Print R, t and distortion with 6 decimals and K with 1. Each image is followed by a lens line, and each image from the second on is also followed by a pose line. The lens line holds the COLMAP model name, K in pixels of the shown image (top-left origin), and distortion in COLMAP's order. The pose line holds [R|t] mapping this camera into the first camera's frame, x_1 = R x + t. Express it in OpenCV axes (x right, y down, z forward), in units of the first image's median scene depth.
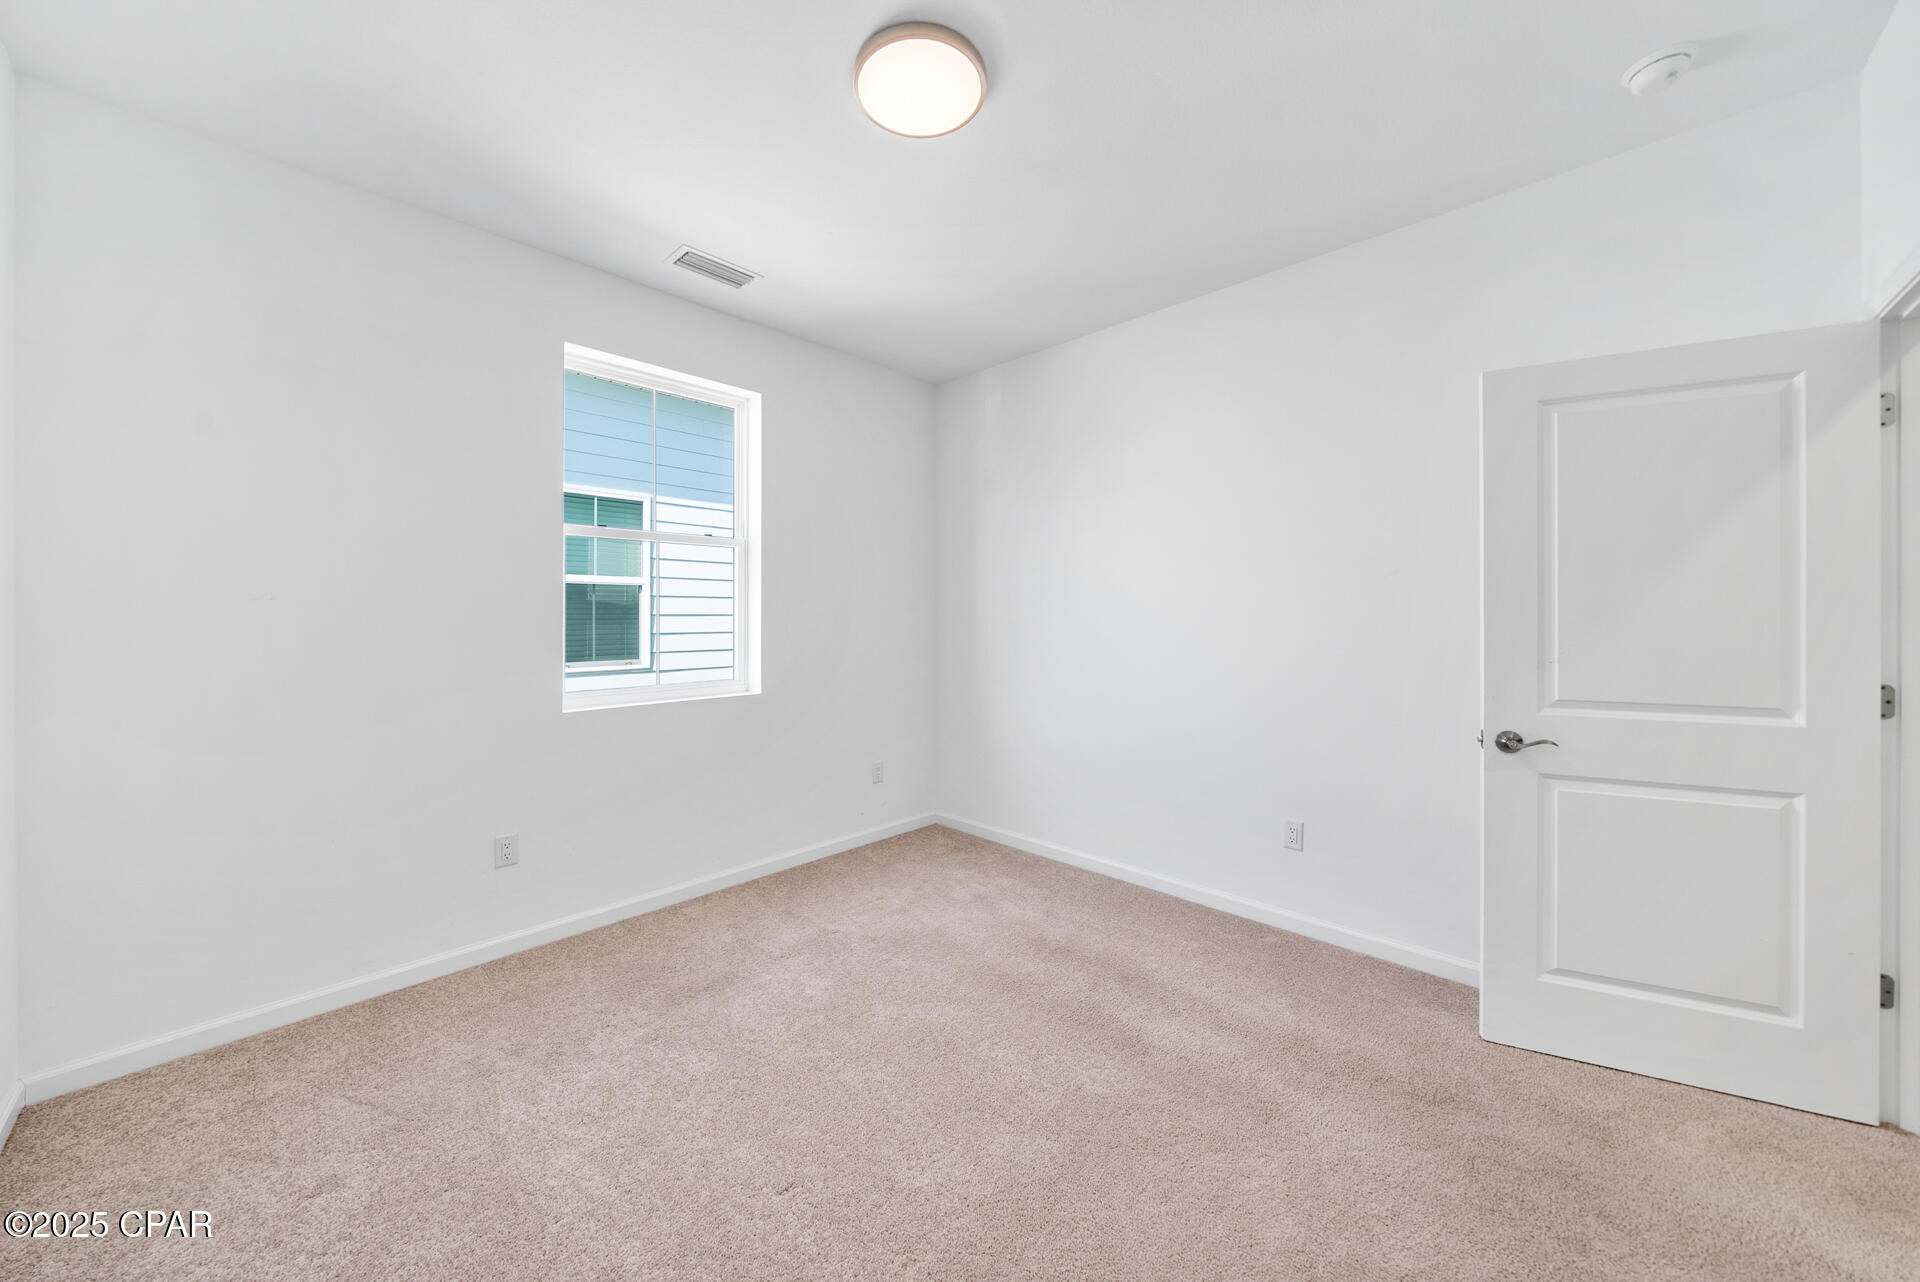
lens RADIAL K [[688.1, 0, 954.1], [0, 688.1, 615.2], [0, 0, 1]] dist [-0.002476, -0.000143]
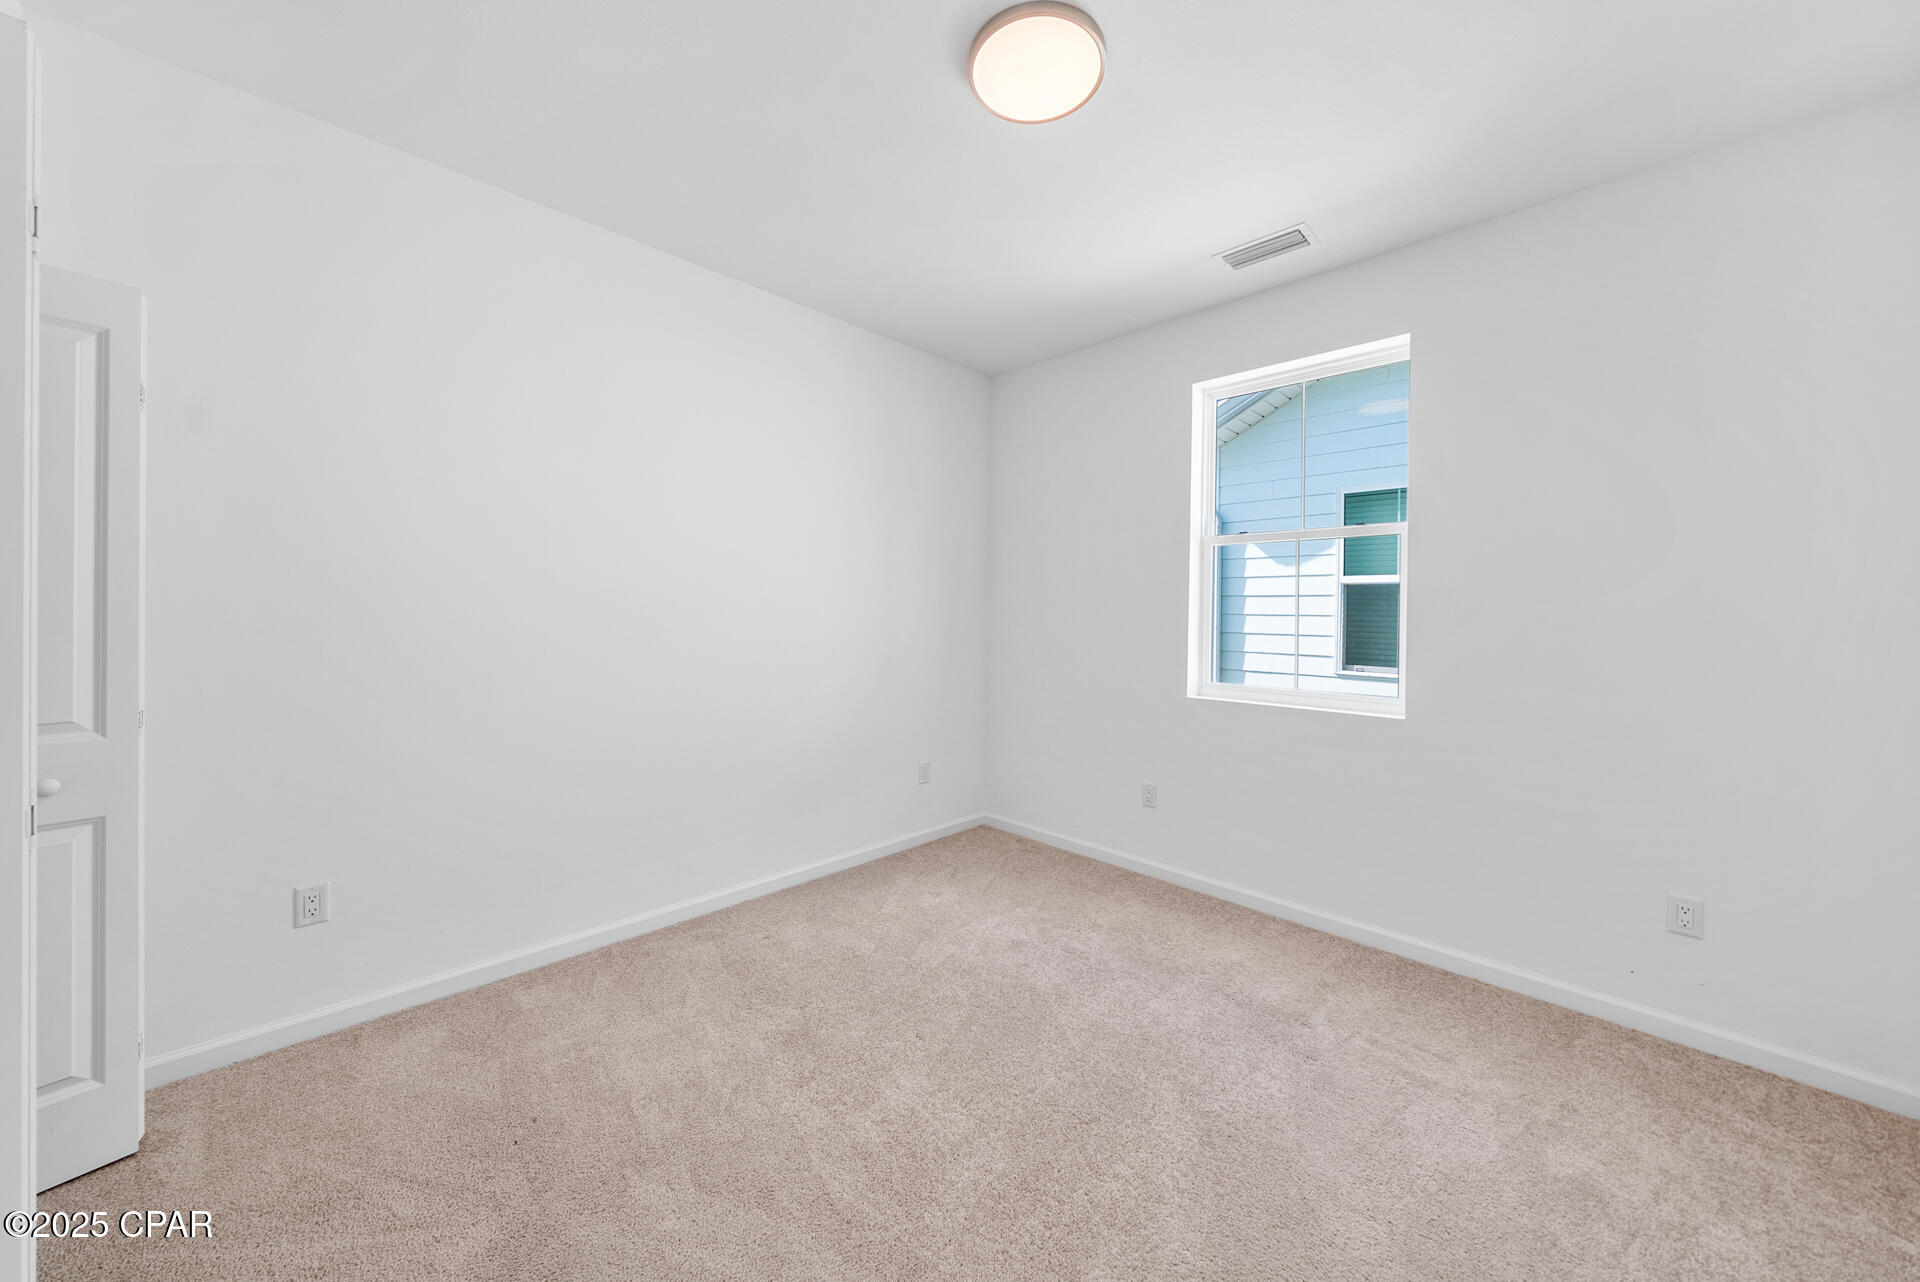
lens RADIAL K [[688.1, 0, 954.1], [0, 688.1, 615.2], [0, 0, 1]] dist [-0.002476, -0.000143]
pose [[-0.052249, 0.000796, -0.998634, 0.569784], [-0.010228, 0.999947, 0.001332, 0.000907], [0.998582, 0.010284, -0.052238, 0.585601]]
